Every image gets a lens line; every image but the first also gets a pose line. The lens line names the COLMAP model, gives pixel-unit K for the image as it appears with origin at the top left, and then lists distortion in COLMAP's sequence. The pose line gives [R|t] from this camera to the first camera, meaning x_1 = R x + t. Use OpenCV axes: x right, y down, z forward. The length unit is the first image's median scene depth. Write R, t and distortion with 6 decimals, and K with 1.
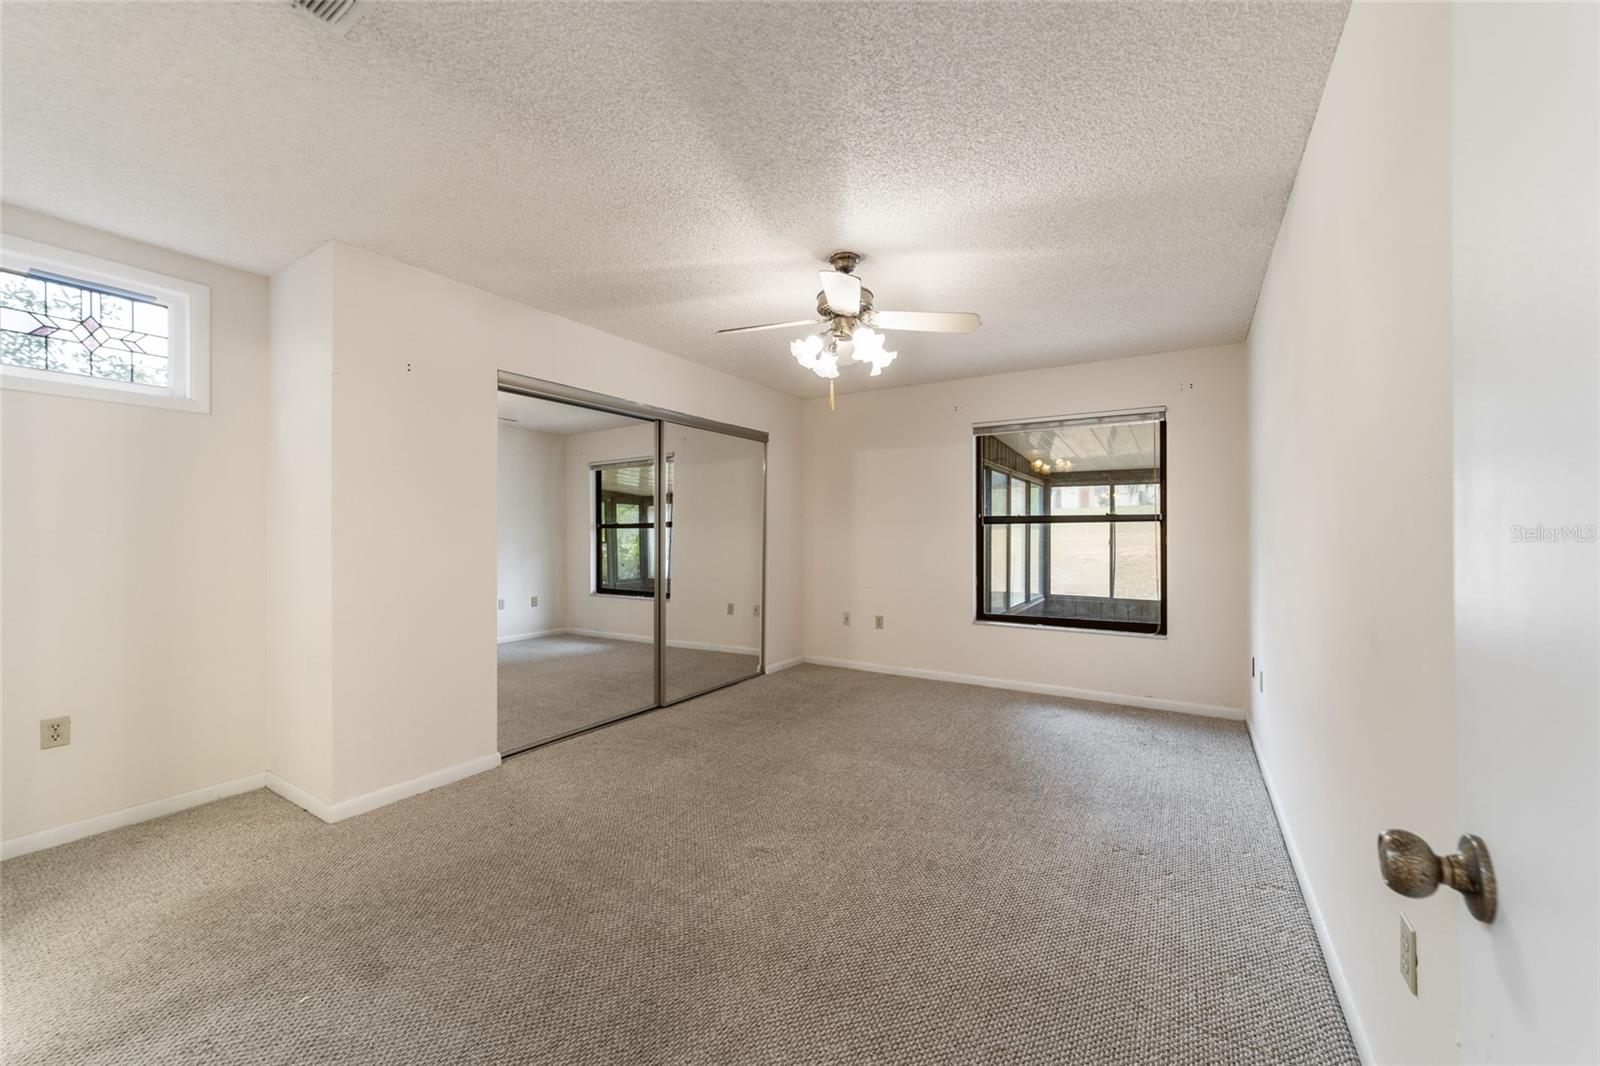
lens RADIAL K [[612.8, 0, 810.0], [0, 612.8, 525.3], [0, 0, 1]] dist [-0.014890, 0.006130]
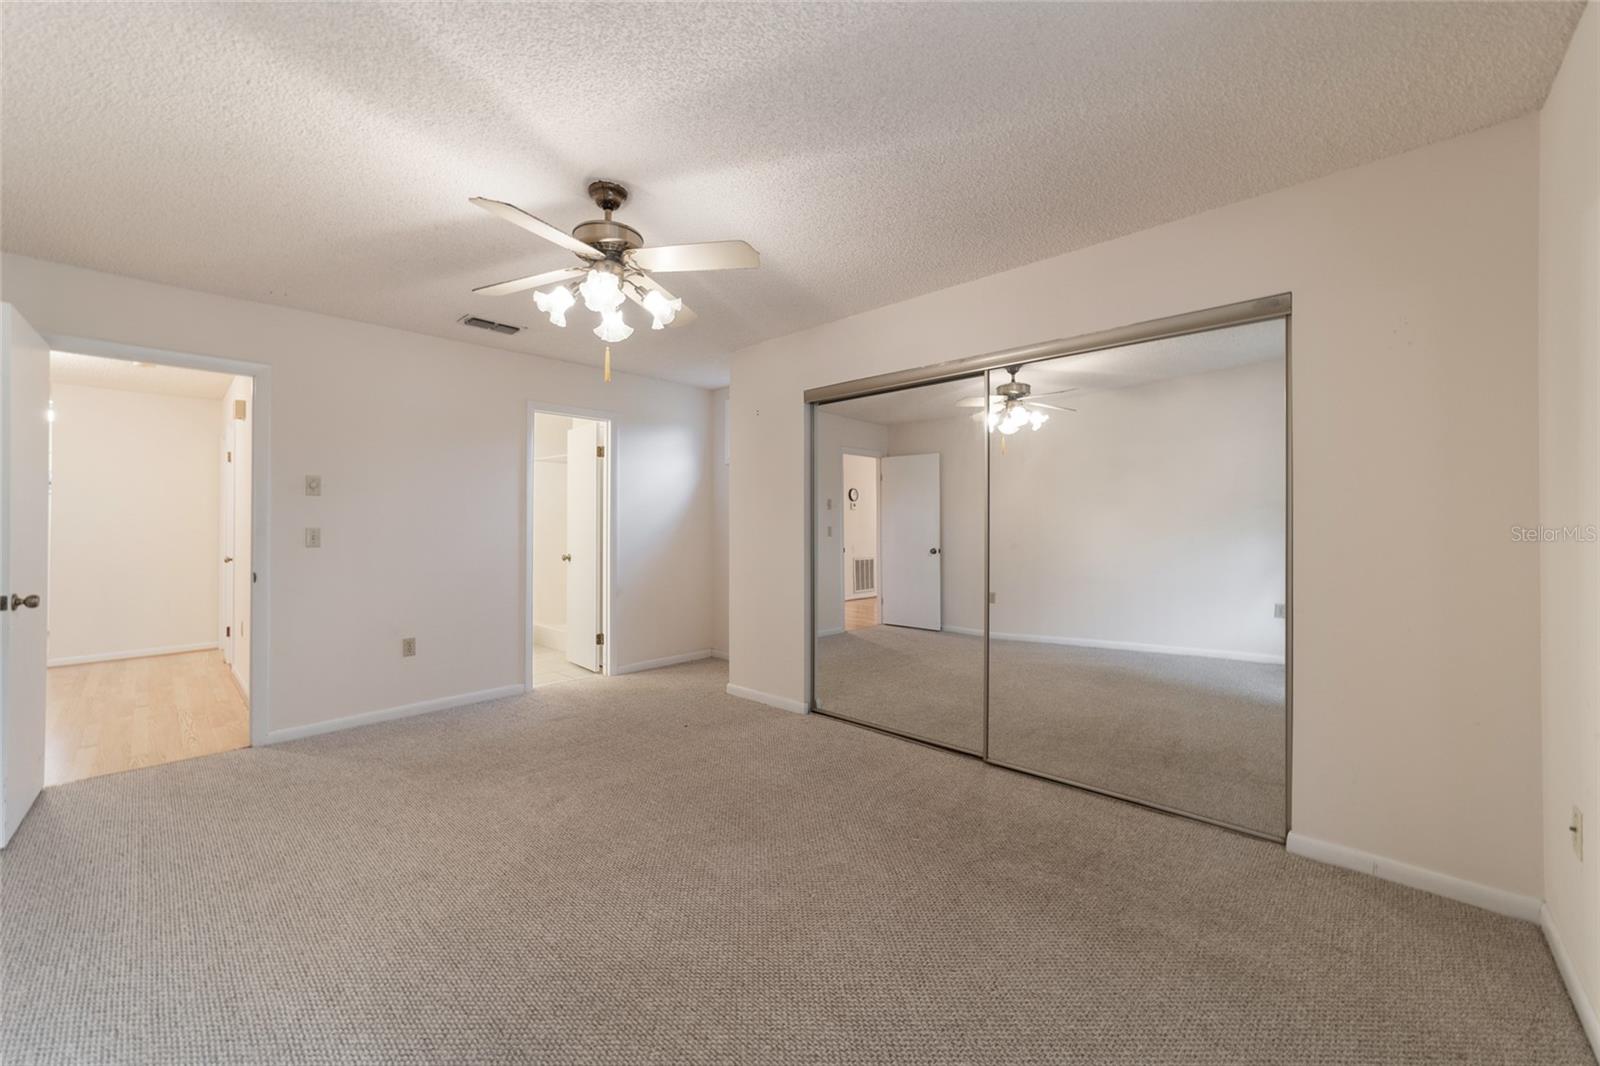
lens RADIAL K [[612.8, 0, 816.7], [0, 612.8, 531.6], [0, 0, 1]] dist [-0.014890, 0.006130]
pose [[-0.193924, -0.004296, -0.981007, 0.562592], [0.002370, 0.999985, -0.004848, 0.026512], [0.981014, -0.003265, -0.193911, 1.025293]]
